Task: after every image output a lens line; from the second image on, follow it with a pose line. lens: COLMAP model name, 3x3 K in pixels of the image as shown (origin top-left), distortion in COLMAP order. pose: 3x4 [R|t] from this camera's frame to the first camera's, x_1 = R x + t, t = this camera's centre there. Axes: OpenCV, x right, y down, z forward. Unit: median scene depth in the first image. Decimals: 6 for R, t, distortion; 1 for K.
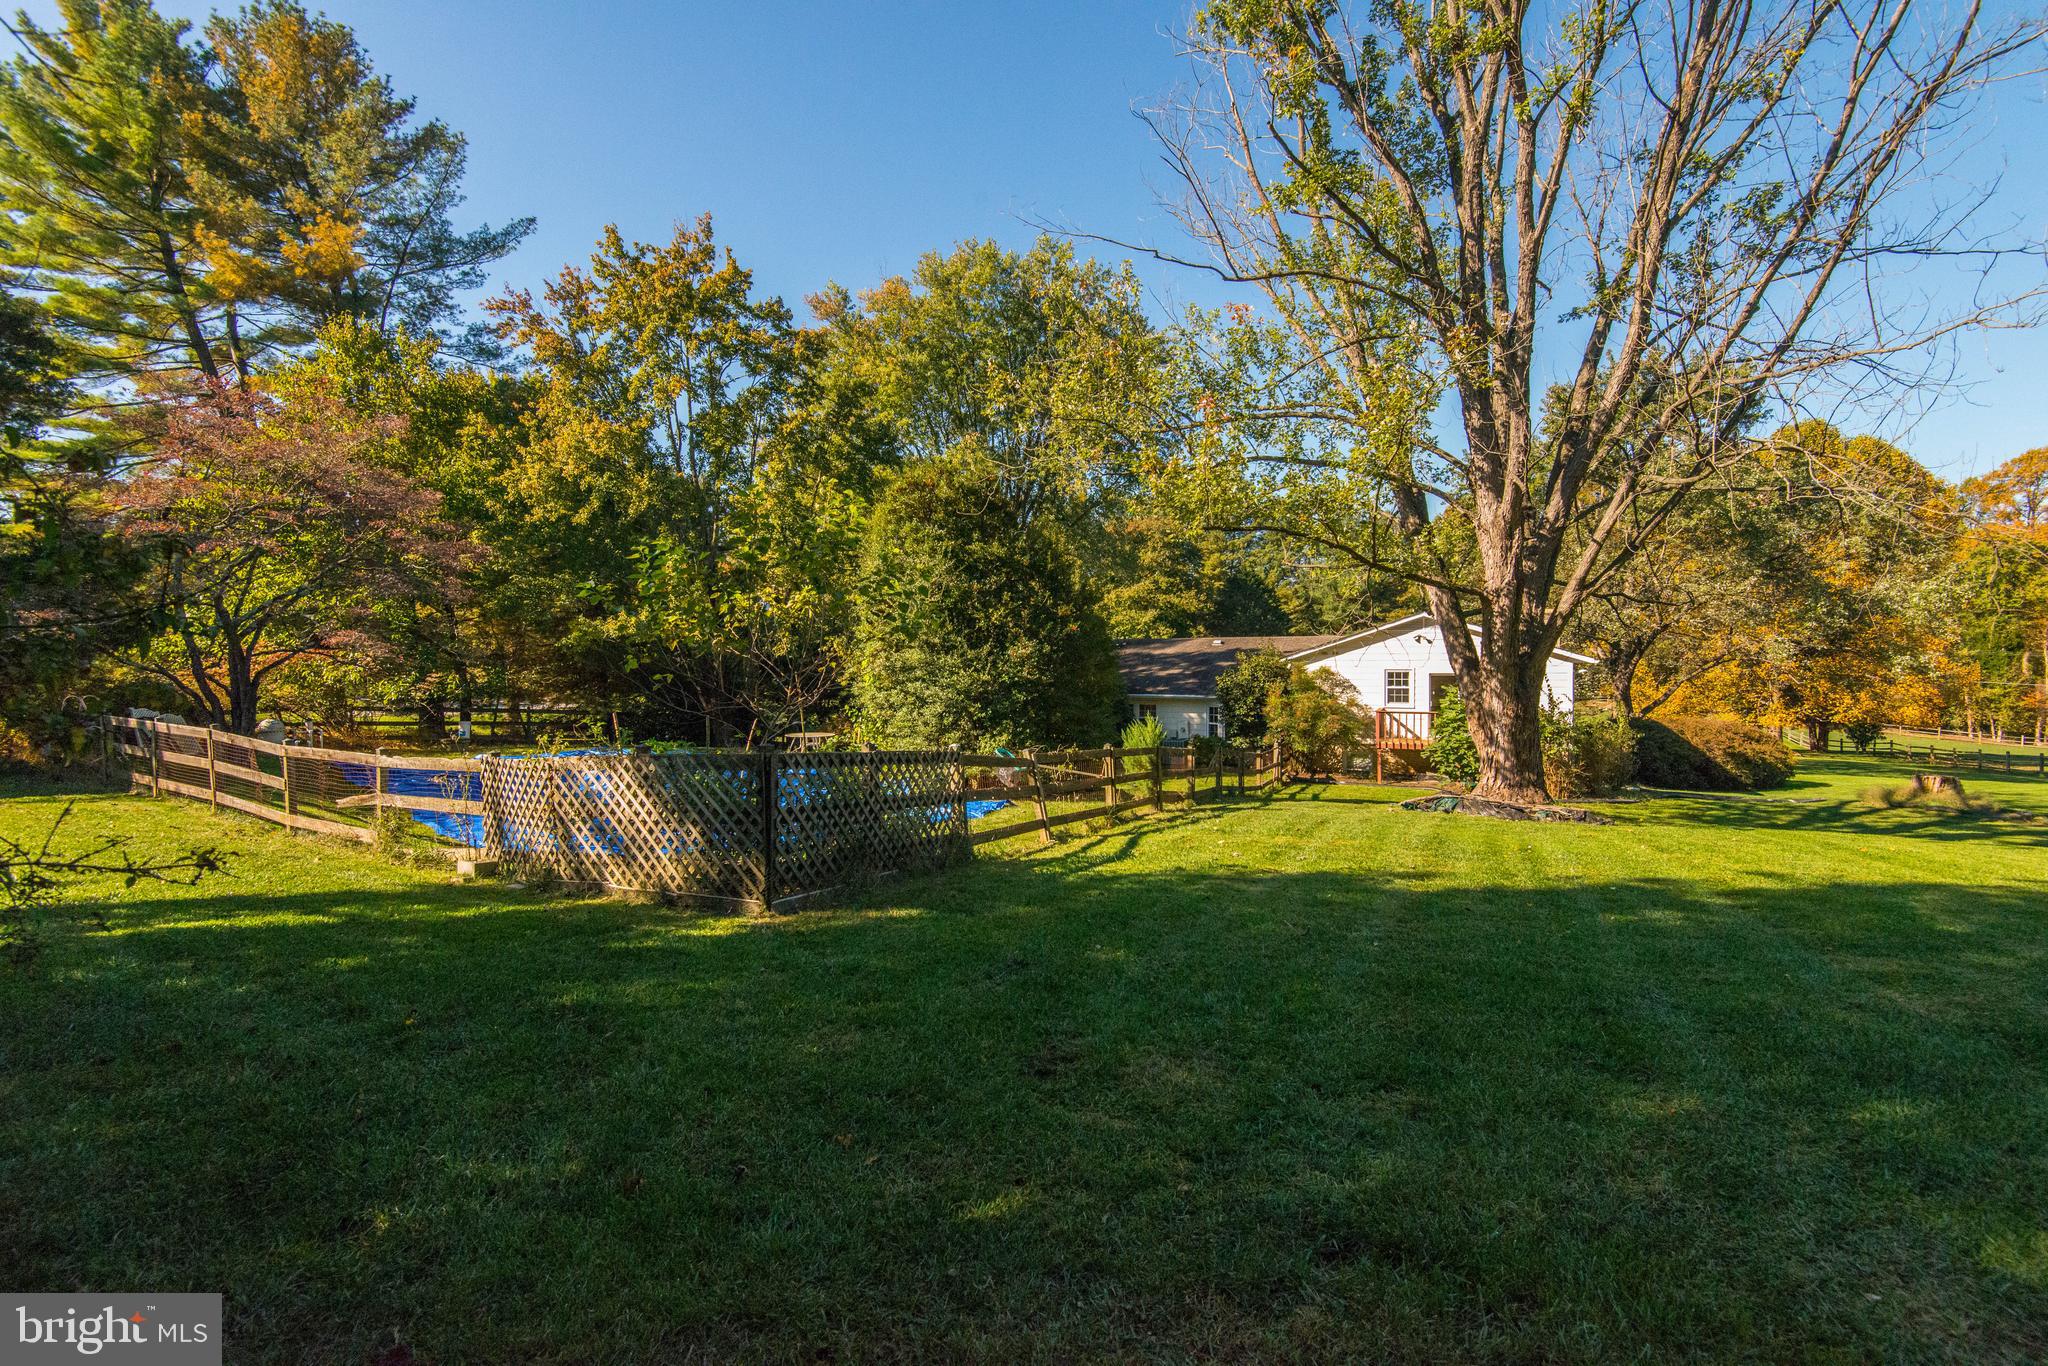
lens RADIAL K [[935.3, 0, 1032.2], [0, 935.3, 683.2], [0, 0, 1]] dist [0.030582, -0.017412]
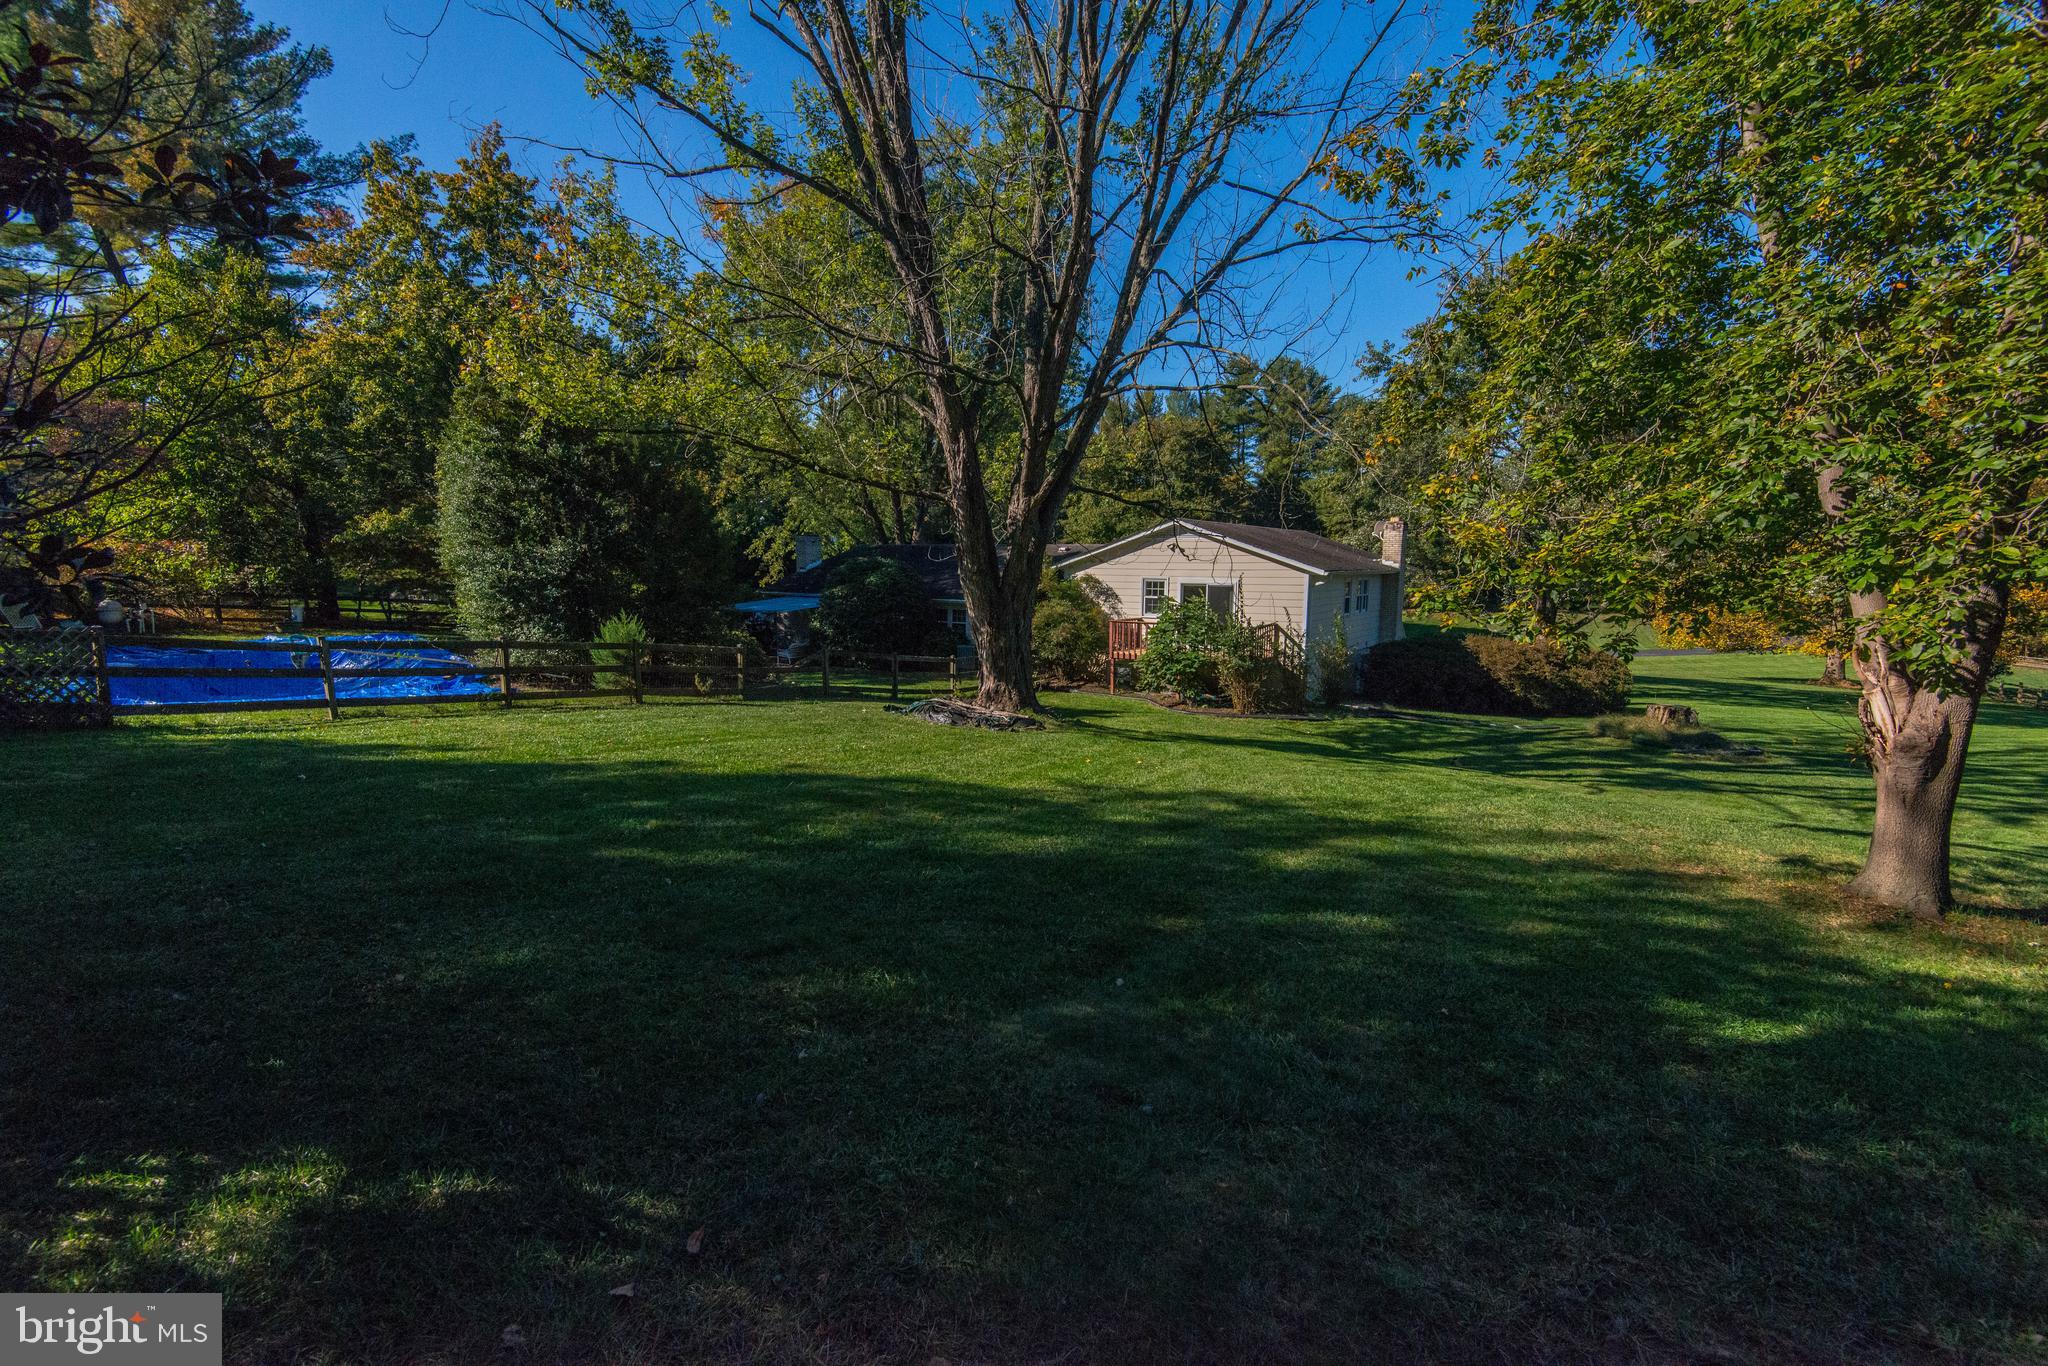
lens RADIAL K [[928.9, 0, 1030.5], [0, 928.9, 680.4], [0, 0, 1]] dist [0.031261, -0.015204]
pose [[0.987477, 0.035918, -0.153623, 0.402461], [-0.021024, 0.995014, 0.097497, -0.000706], [0.156359, -0.093047, 0.983308, 0.016459]]
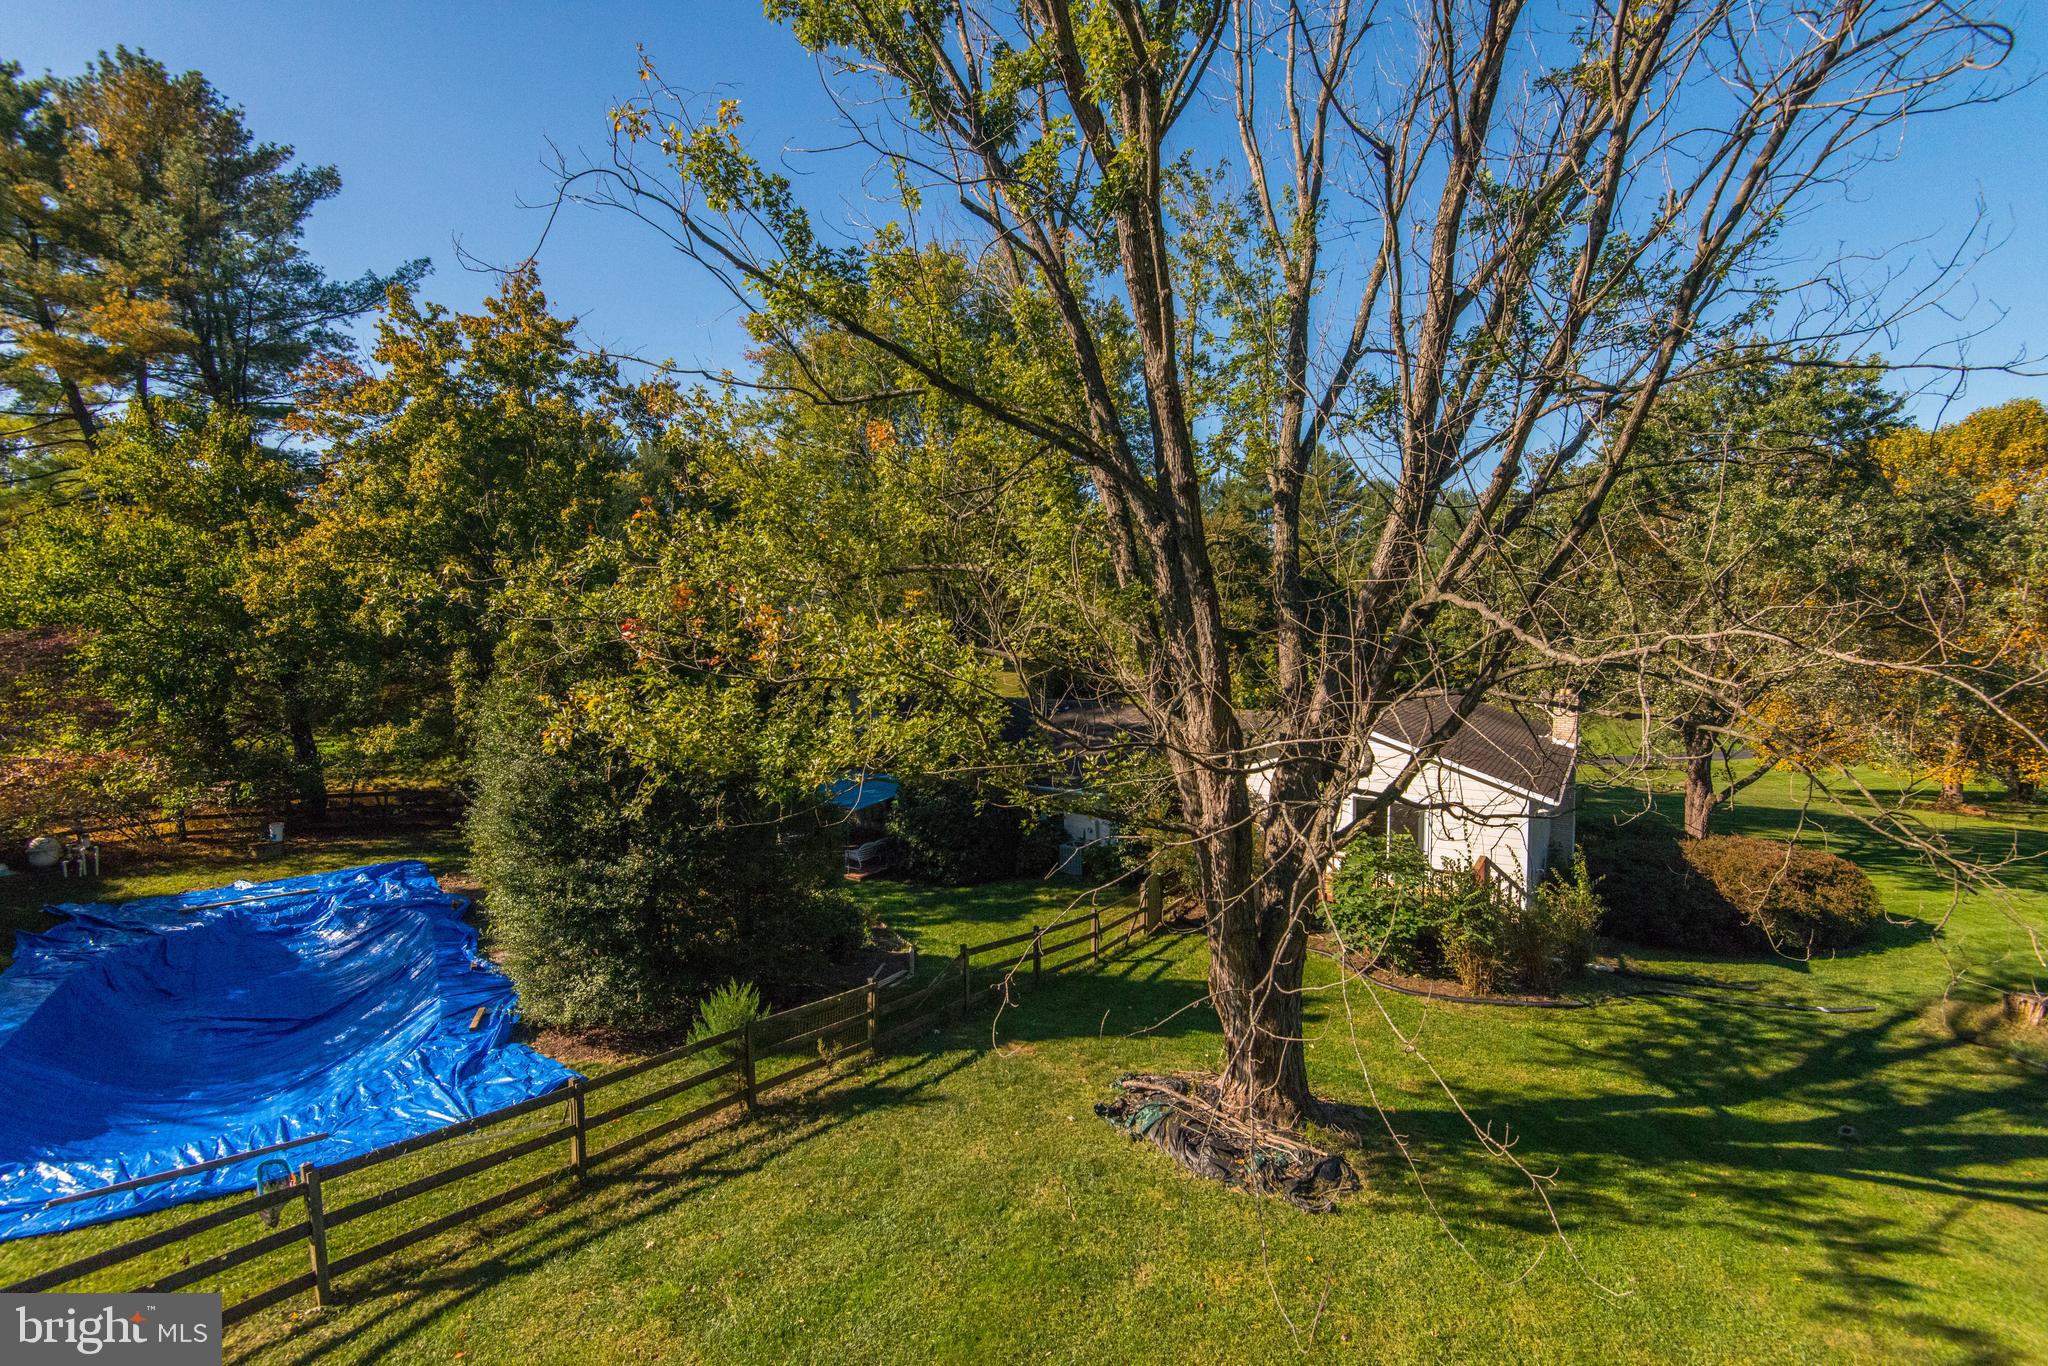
lens RADIAL K [[935.3, 0, 1032.2], [0, 935.3, 683.2], [0, 0, 1]] dist [0.030582, -0.017412]
pose [[0.989484, 0.016388, -0.143709, 0.252729], [-0.011309, 0.999285, 0.036089, -0.128391], [0.144198, -0.034084, 0.988962, 0.161371]]
